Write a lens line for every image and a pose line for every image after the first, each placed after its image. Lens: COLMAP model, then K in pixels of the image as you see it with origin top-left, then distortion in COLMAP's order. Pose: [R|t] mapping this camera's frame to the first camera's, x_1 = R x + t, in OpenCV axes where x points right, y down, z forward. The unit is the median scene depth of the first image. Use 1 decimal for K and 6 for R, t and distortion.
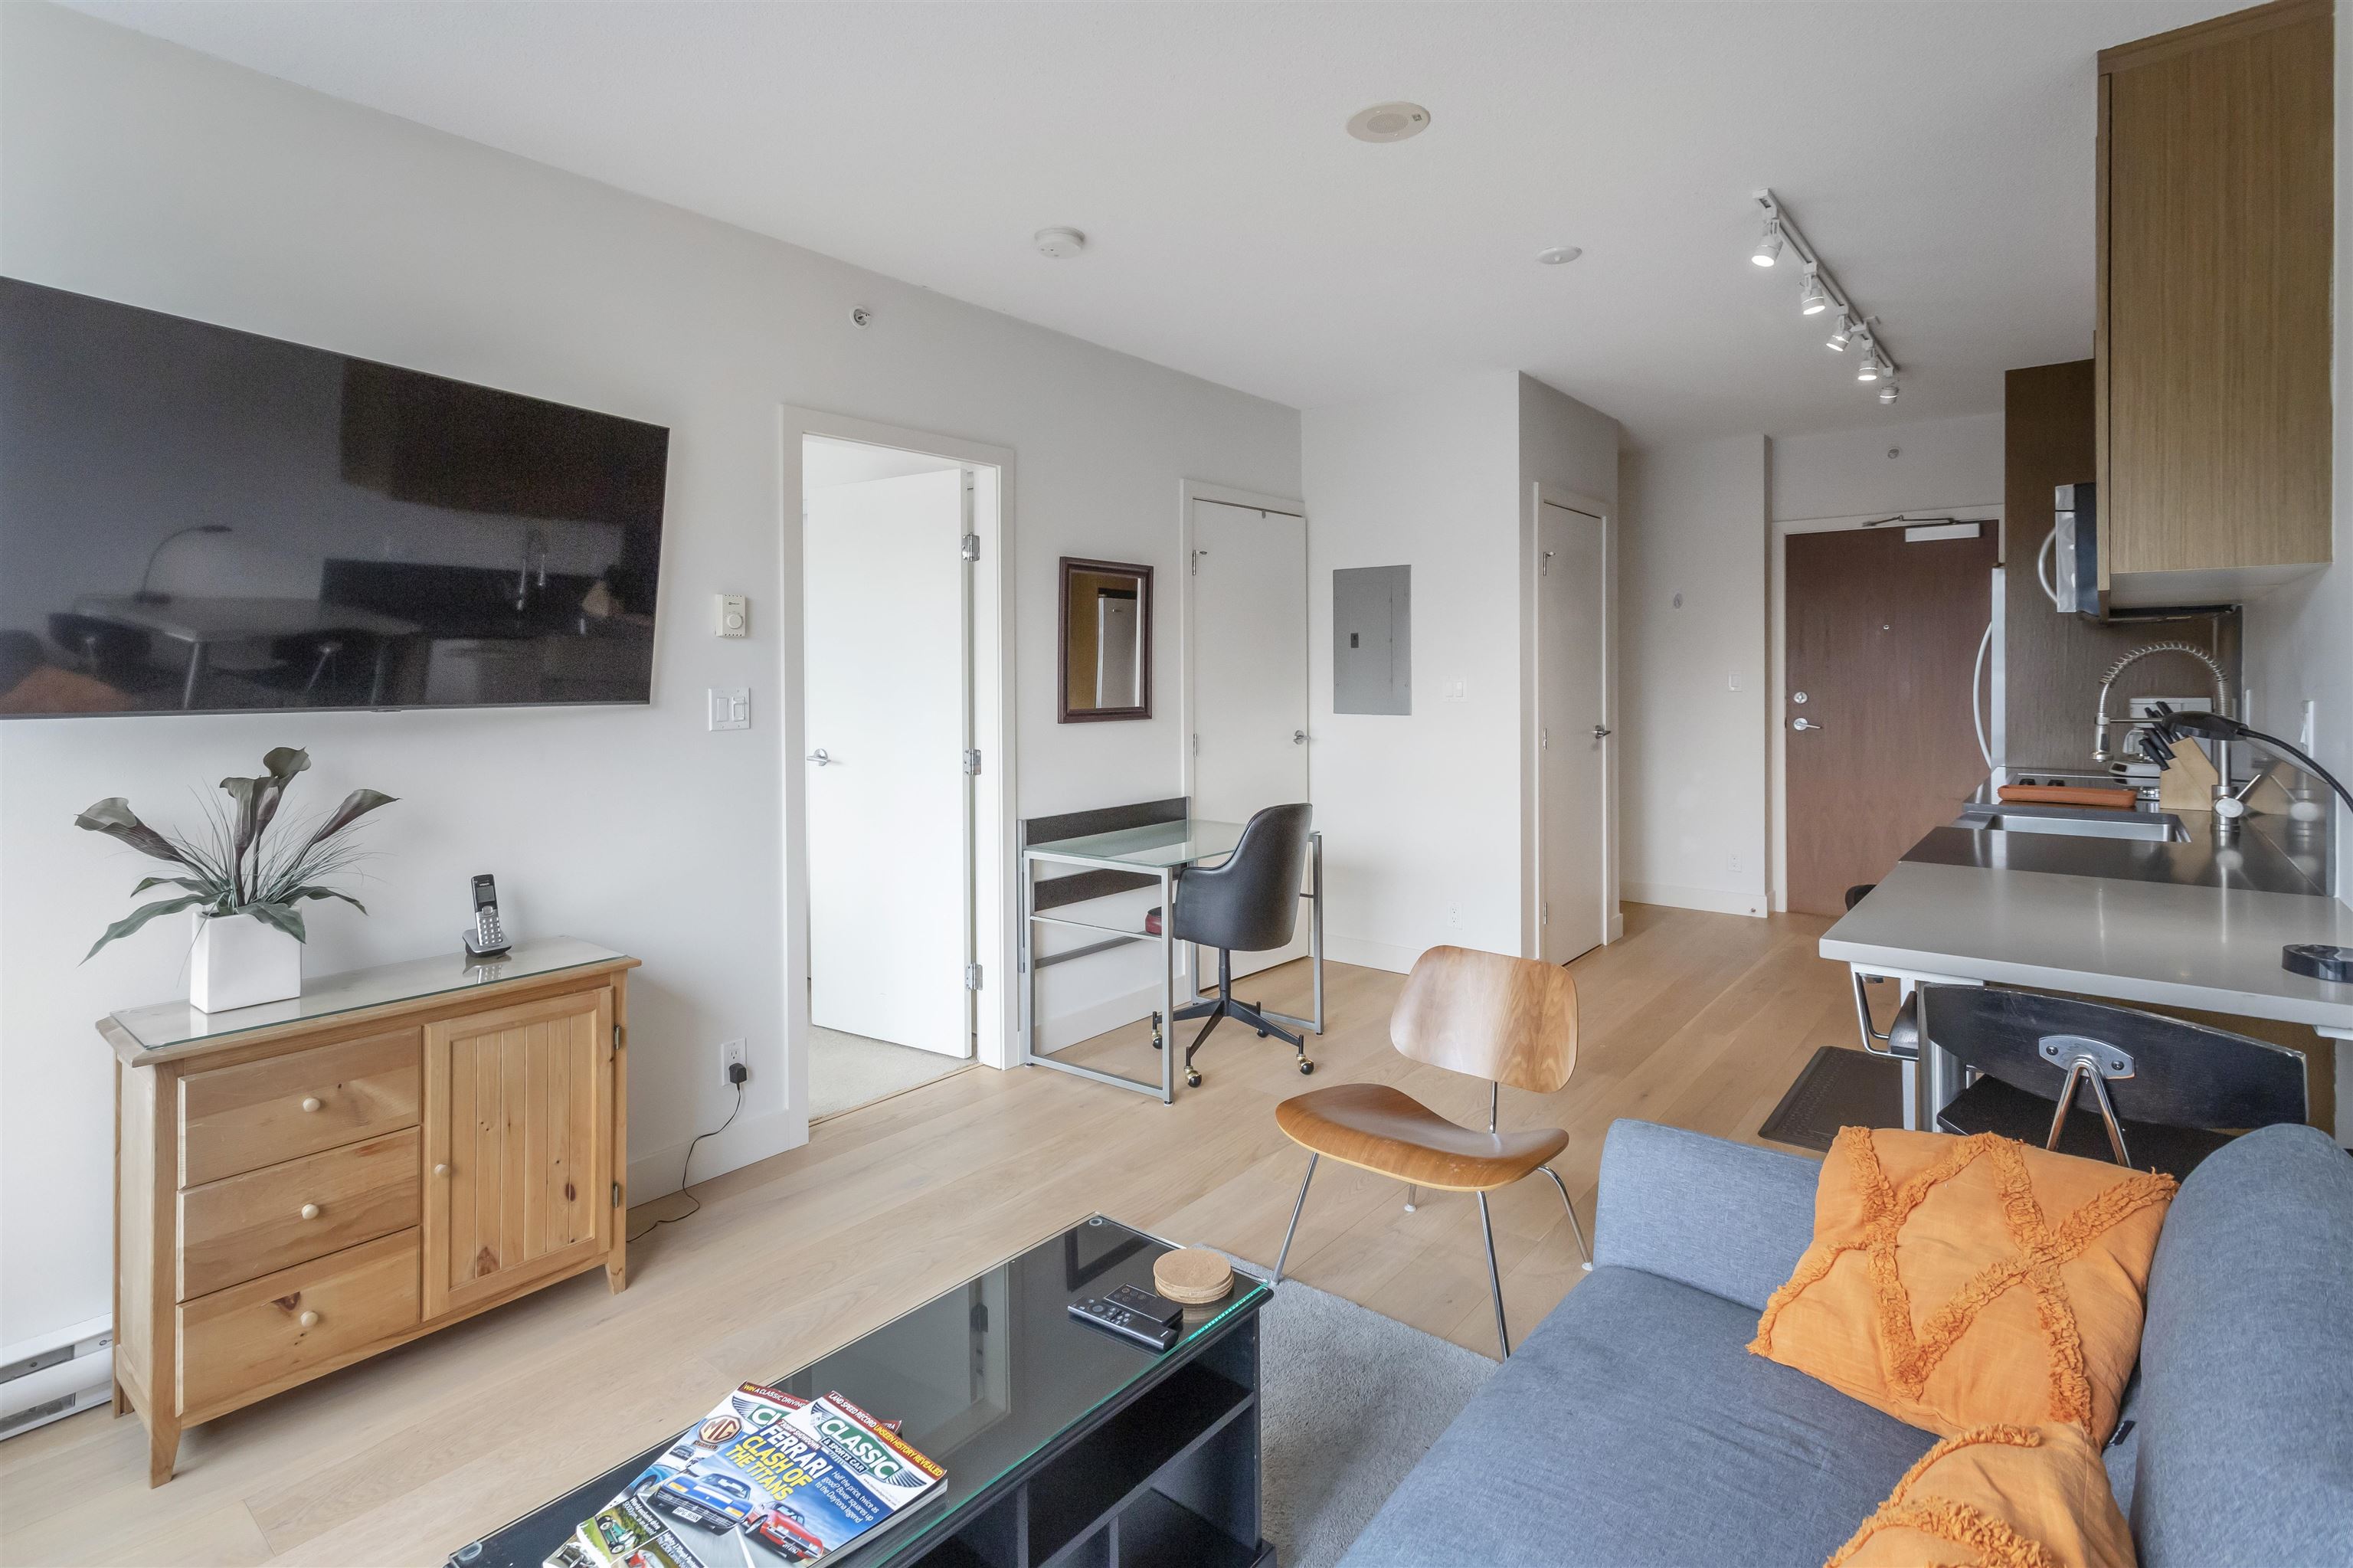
lens RADIAL K [[1157.1, 0, 1224.7], [0, 1157.1, 673.2], [0, 0, 1]] dist [0.006965, -0.000429]
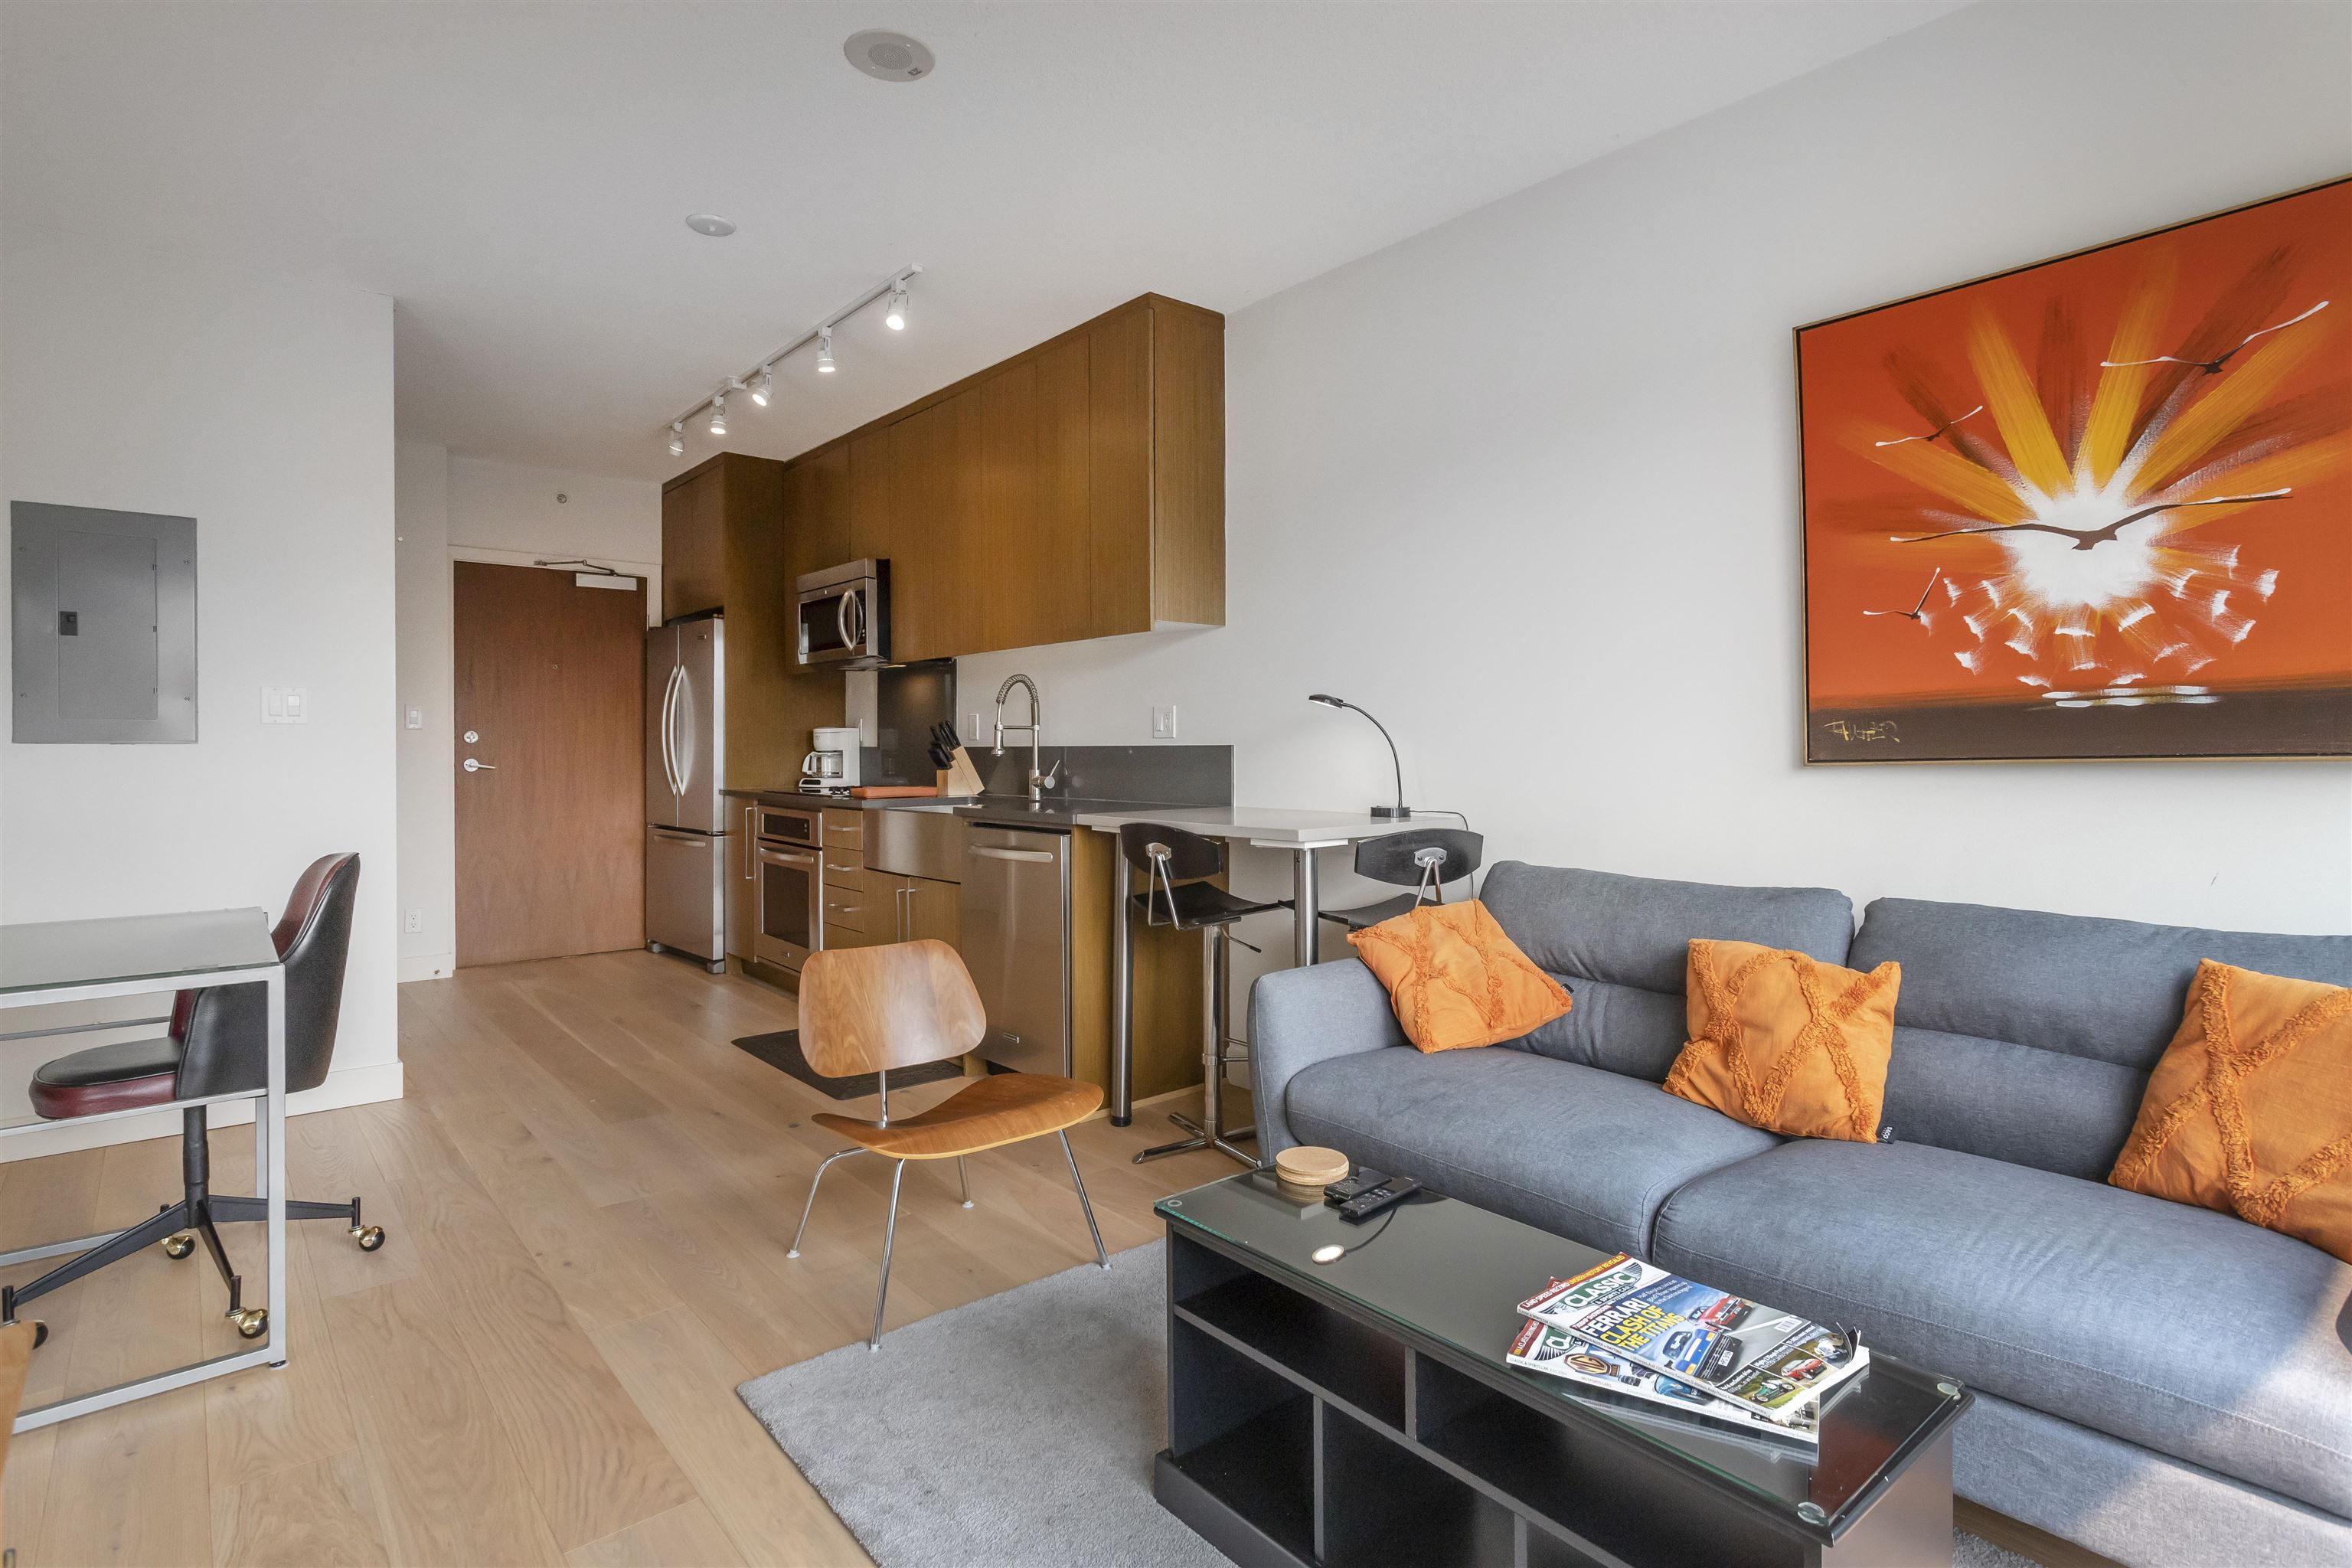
lens RADIAL K [[1156.6, 0, 1180.5], [0, 1156.6, 760.1], [0, 0, 1]] dist [0.006965, -0.000429]
pose [[0.201470, -0.010181, 0.979442, -0.383259], [0.006907, 0.999936, 0.008973, 0.044238], [-0.979470, 0.004957, 0.201527, 0.309894]]
